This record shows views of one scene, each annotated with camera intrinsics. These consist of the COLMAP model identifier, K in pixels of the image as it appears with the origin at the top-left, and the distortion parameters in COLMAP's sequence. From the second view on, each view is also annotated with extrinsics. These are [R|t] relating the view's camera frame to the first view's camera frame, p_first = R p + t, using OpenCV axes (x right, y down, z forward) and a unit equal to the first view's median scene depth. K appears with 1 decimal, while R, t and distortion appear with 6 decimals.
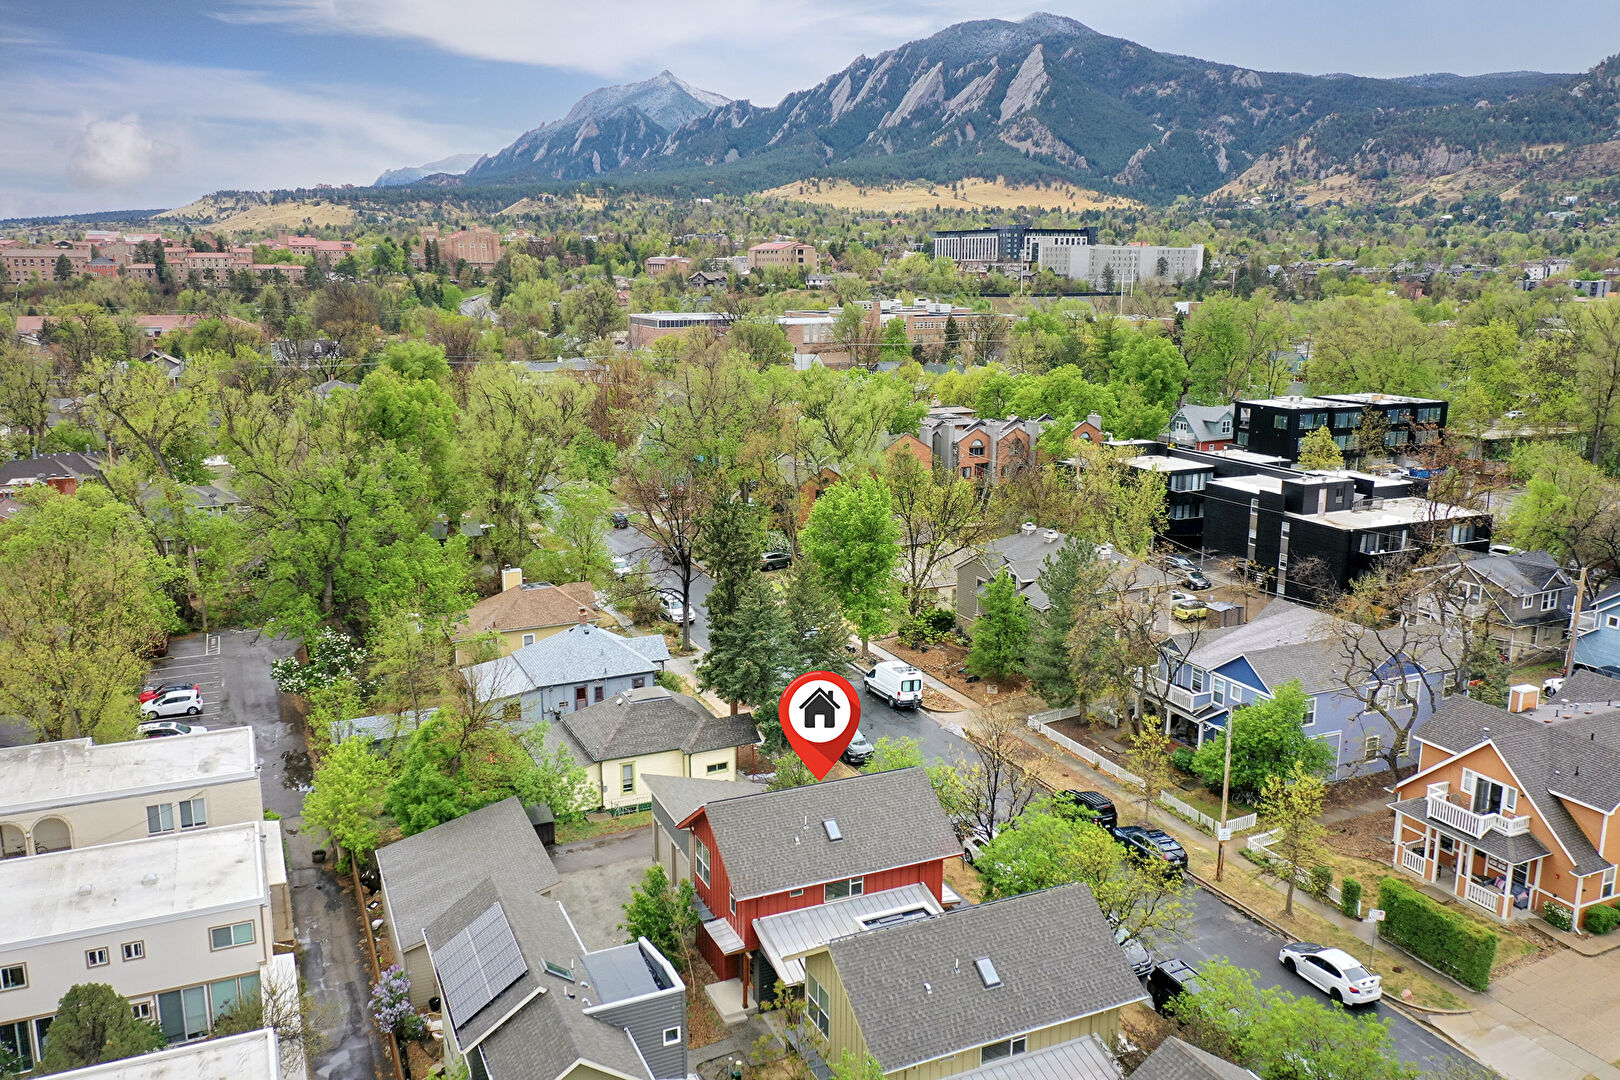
lens RADIAL K [[1267.1, 0, 811.9], [0, 1267.1, 530.7], [0, 0, 1]] dist [-0.002460, 0.002514]
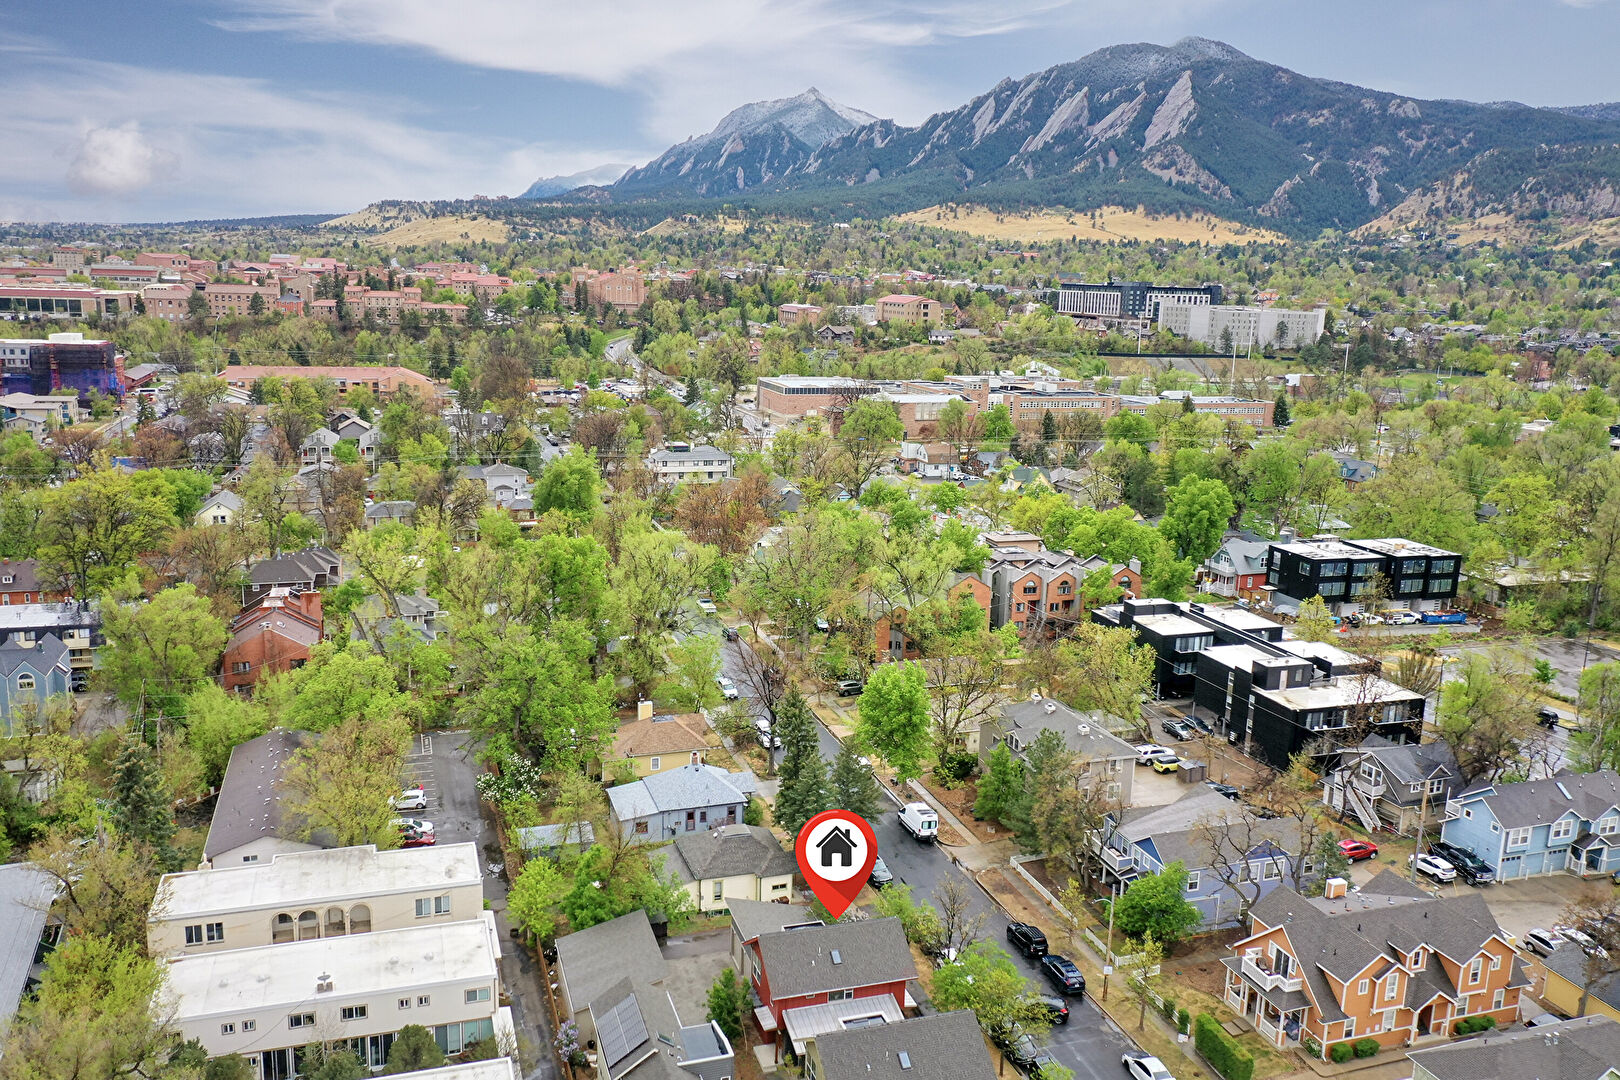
lens RADIAL K [[1267.1, 0, 813.4], [0, 1267.1, 533.0], [0, 0, 1]] dist [-0.002460, 0.002514]
pose [[0.994114, 0.047846, -0.097206, 0.036530], [-0.048536, 0.998810, -0.004736, -0.090918], [0.096864, 0.009426, 0.995253, -0.189672]]
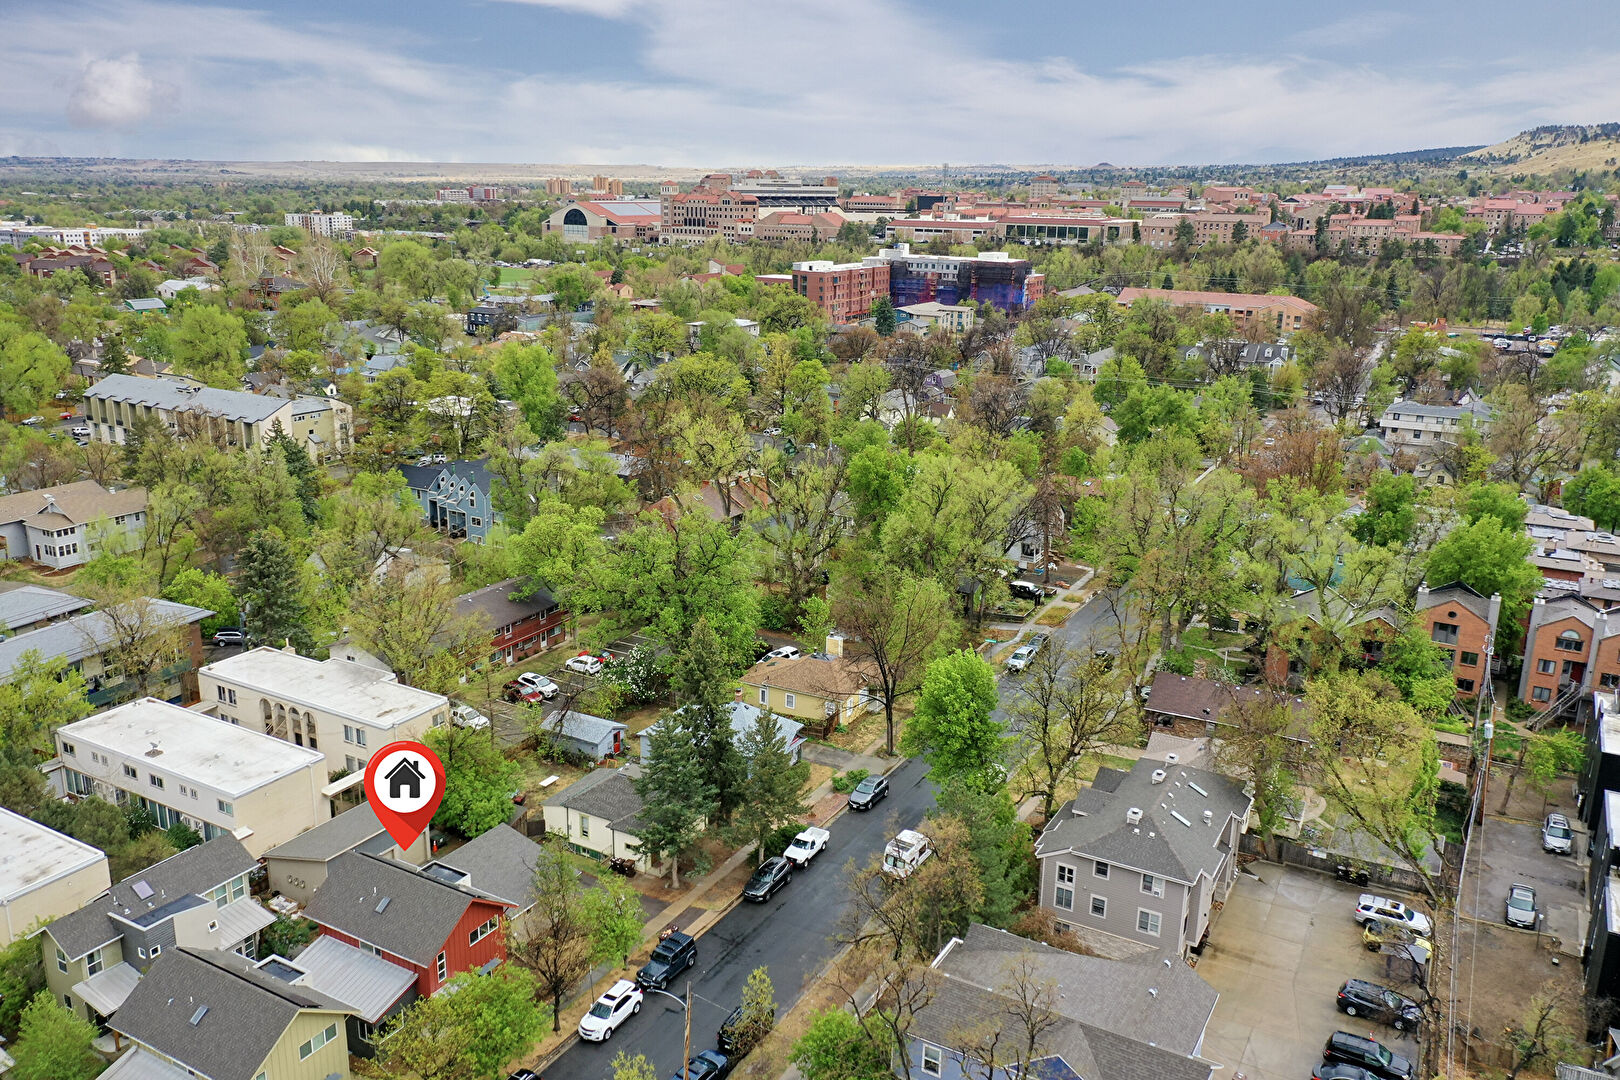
lens RADIAL K [[1267.1, 0, 808.6], [0, 1267.1, 542.6], [0, 0, 1]] dist [-0.002460, 0.002514]
pose [[0.584278, 0.224673, -0.779834, 0.399024], [-0.178432, 0.972966, 0.146628, -0.137113], [0.791695, 0.053476, 0.608571, 0.153186]]
